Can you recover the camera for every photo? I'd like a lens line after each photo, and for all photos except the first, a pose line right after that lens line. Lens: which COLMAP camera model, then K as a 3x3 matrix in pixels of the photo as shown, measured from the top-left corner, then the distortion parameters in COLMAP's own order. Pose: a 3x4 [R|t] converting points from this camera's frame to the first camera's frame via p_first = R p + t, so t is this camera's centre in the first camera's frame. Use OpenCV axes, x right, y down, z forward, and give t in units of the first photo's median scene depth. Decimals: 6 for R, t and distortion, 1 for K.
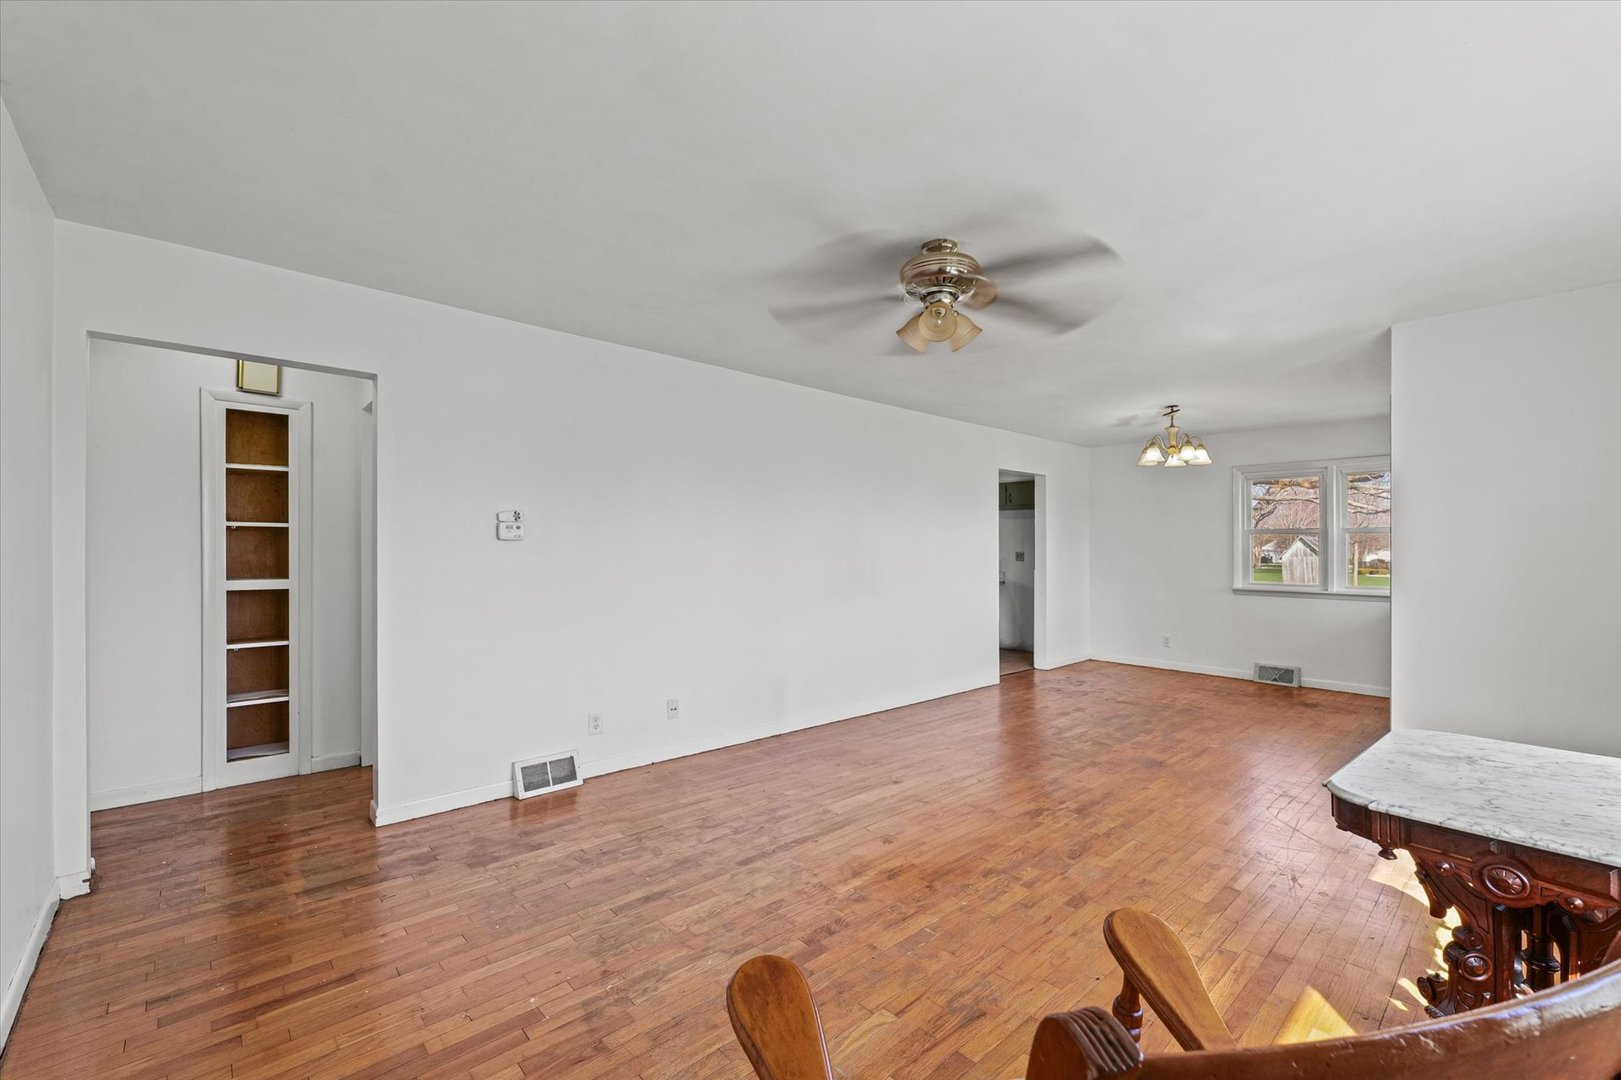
lens RADIAL K [[673.1, 0, 813.0], [0, 673.1, 555.5], [0, 0, 1]] dist [-0.002262, -0.000379]
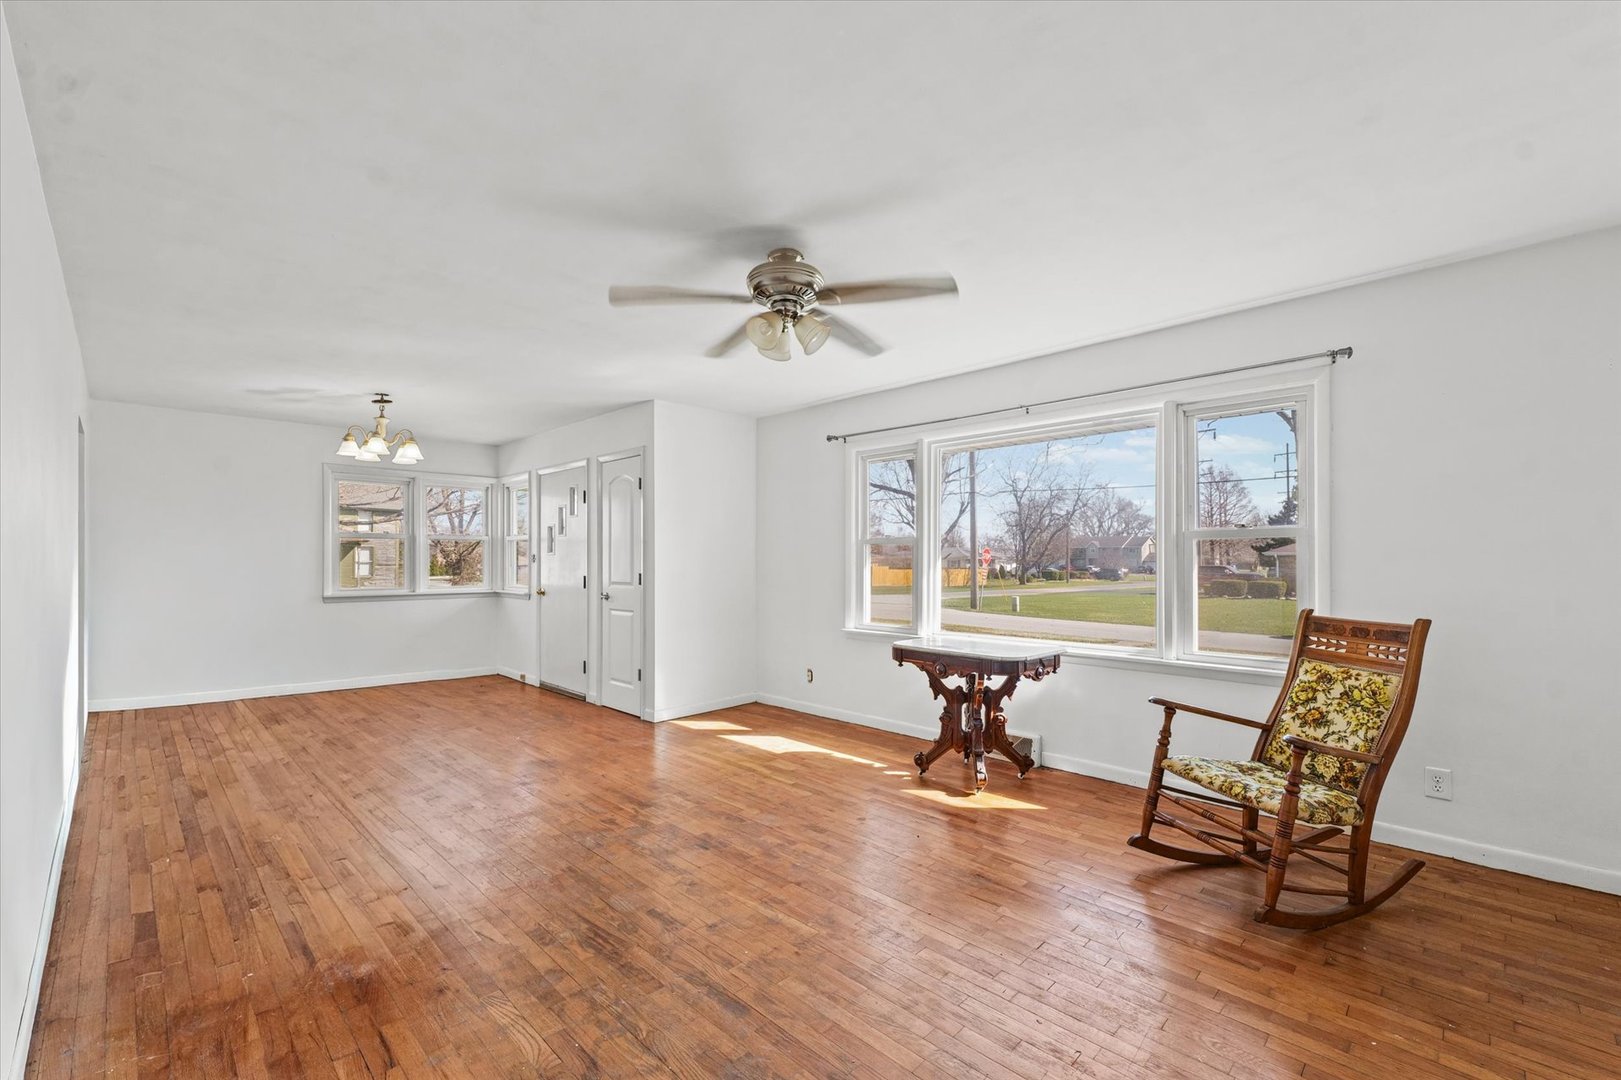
lens RADIAL K [[672.2, 0, 799.4], [0, 672.2, 560.5], [0, 0, 1]] dist [-0.000521, -0.000095]
pose [[-0.041588, -0.006285, 0.999115, -0.688112], [0.005923, 0.999961, 0.006536, -0.004053], [-0.999117, 0.006190, -0.041550, 0.846058]]
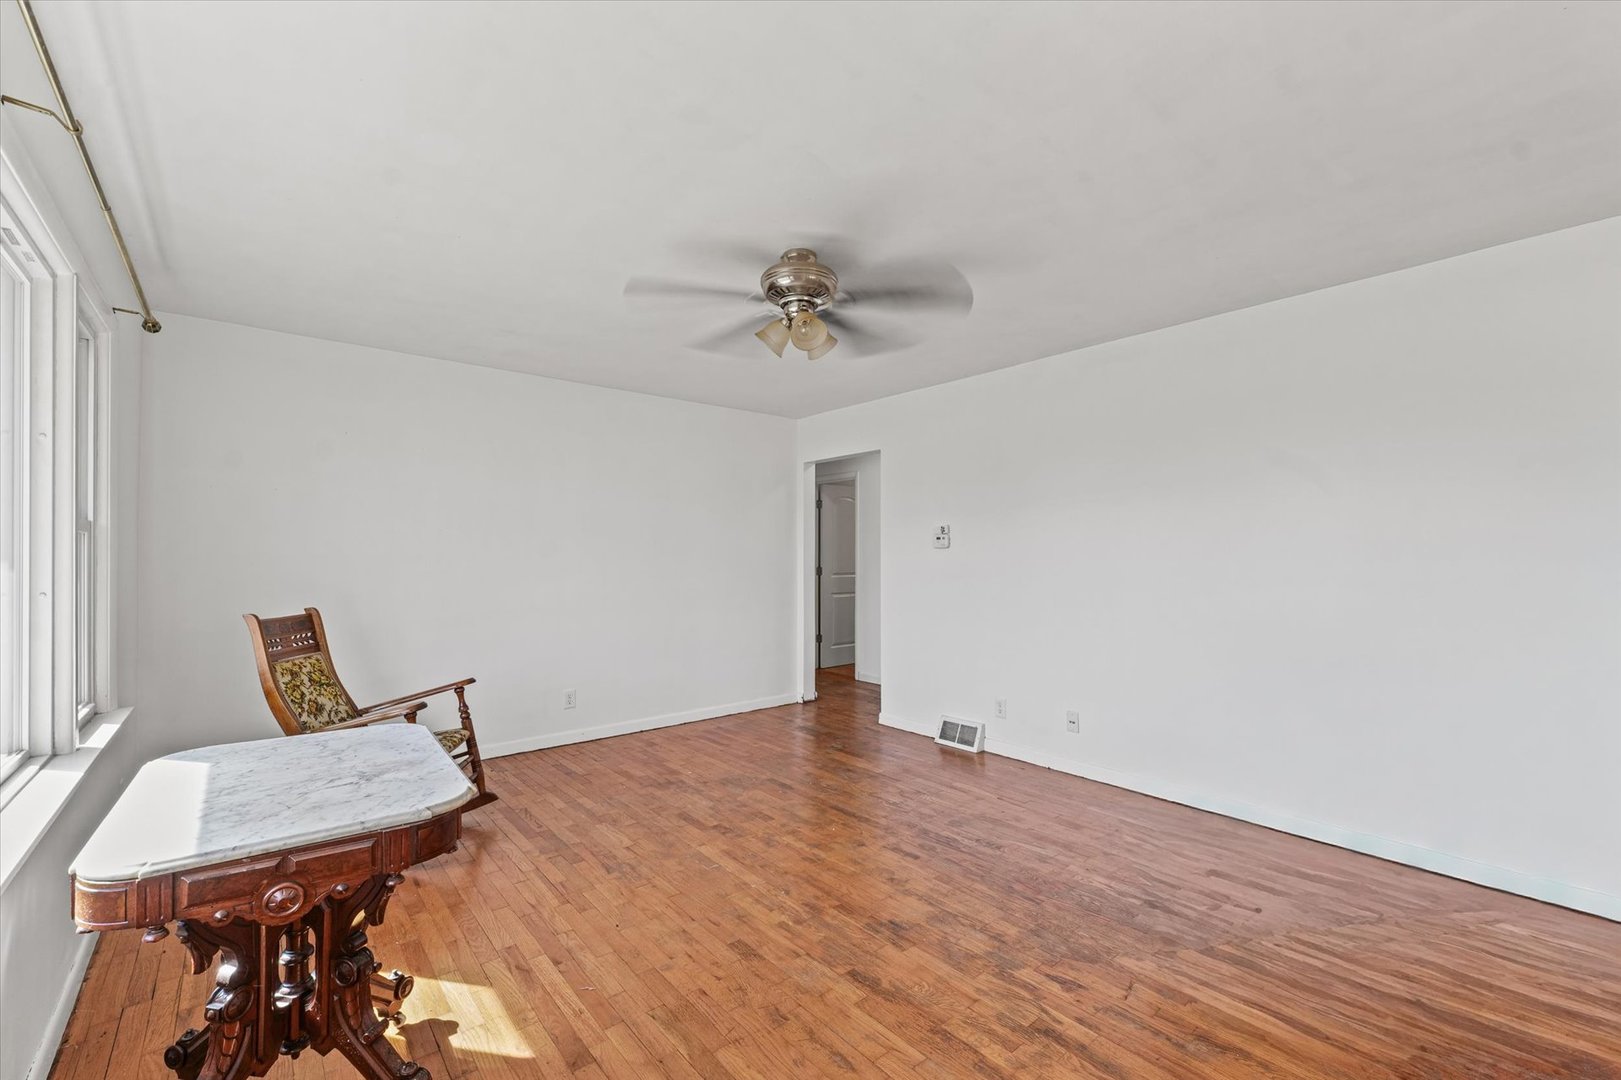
lens RADIAL K [[673.1, 0, 813.0], [0, 673.1, 555.5], [0, 0, 1]] dist [-0.002262, -0.000379]
pose [[-0.031435, -0.002880, -0.999502, 1.003326], [-0.005294, 0.999982, -0.002715, -0.005110], [0.999492, 0.005206, -0.031449, 0.872805]]
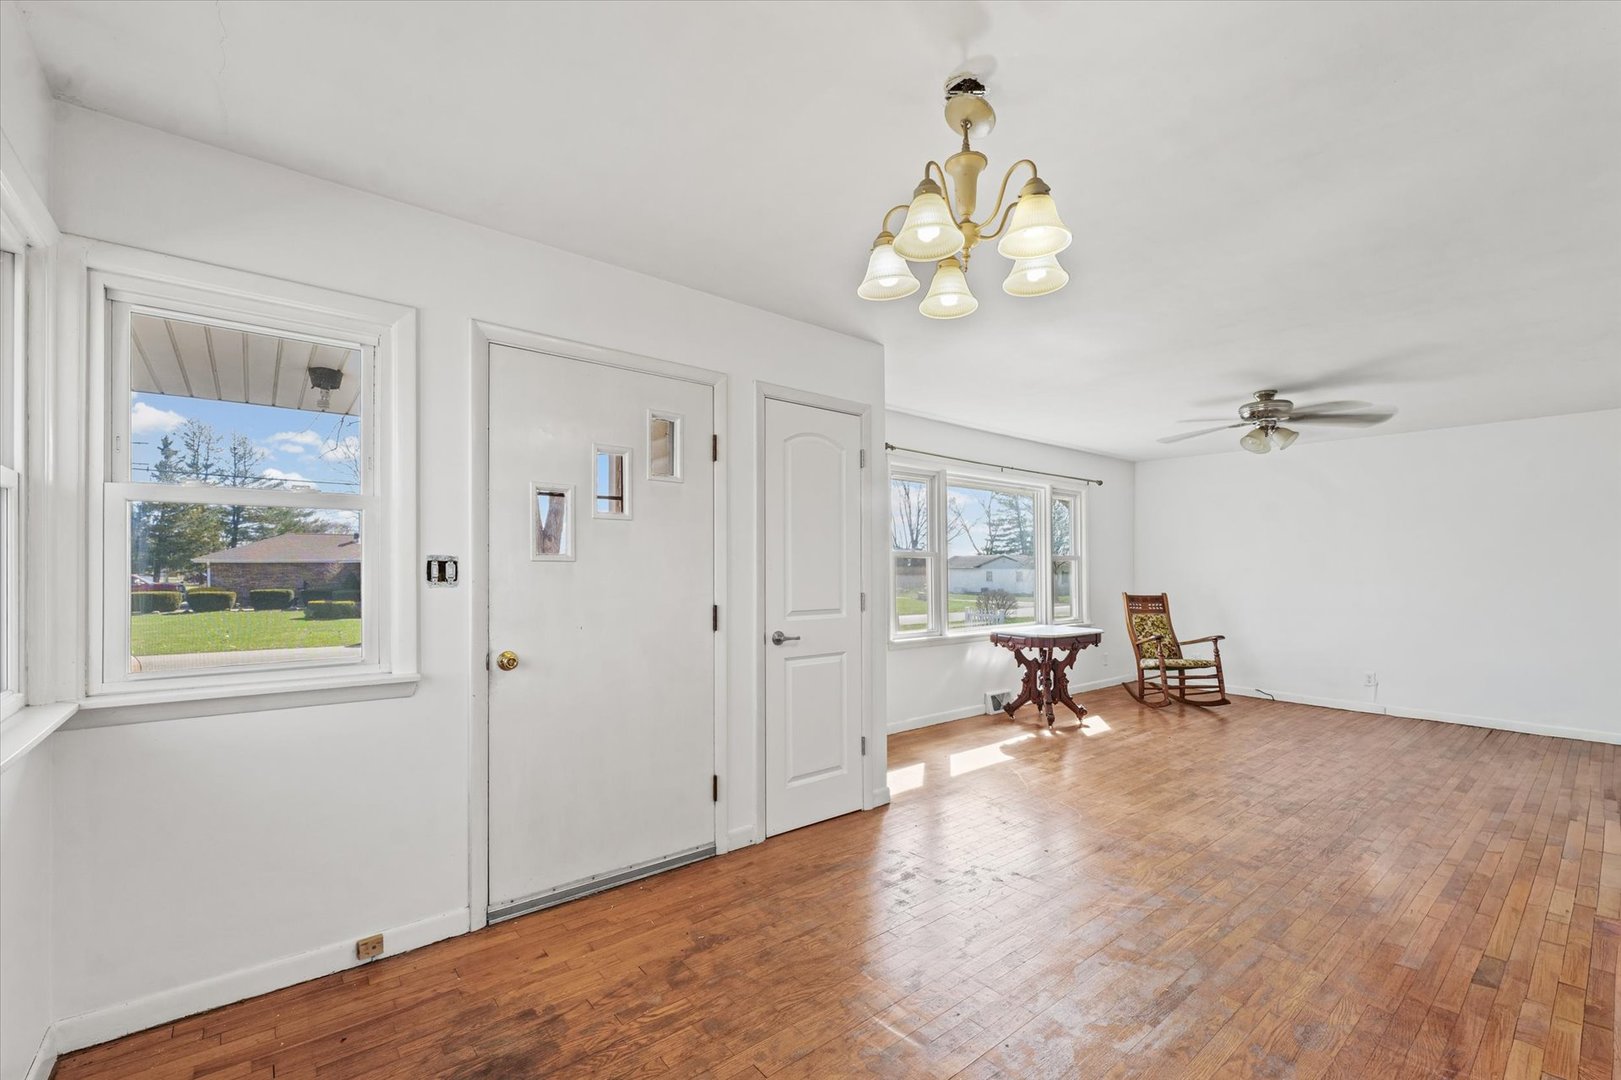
lens RADIAL K [[681.8, 0, 803.4], [0, 681.8, 570.7], [0, 0, 1]] dist [-0.002482, 0.000021]
pose [[-0.998189, -0.007466, 0.059683, 1.054920], [-0.006913, 0.999931, 0.009467, -0.011057], [-0.059749, 0.009037, -0.998173, 2.327322]]
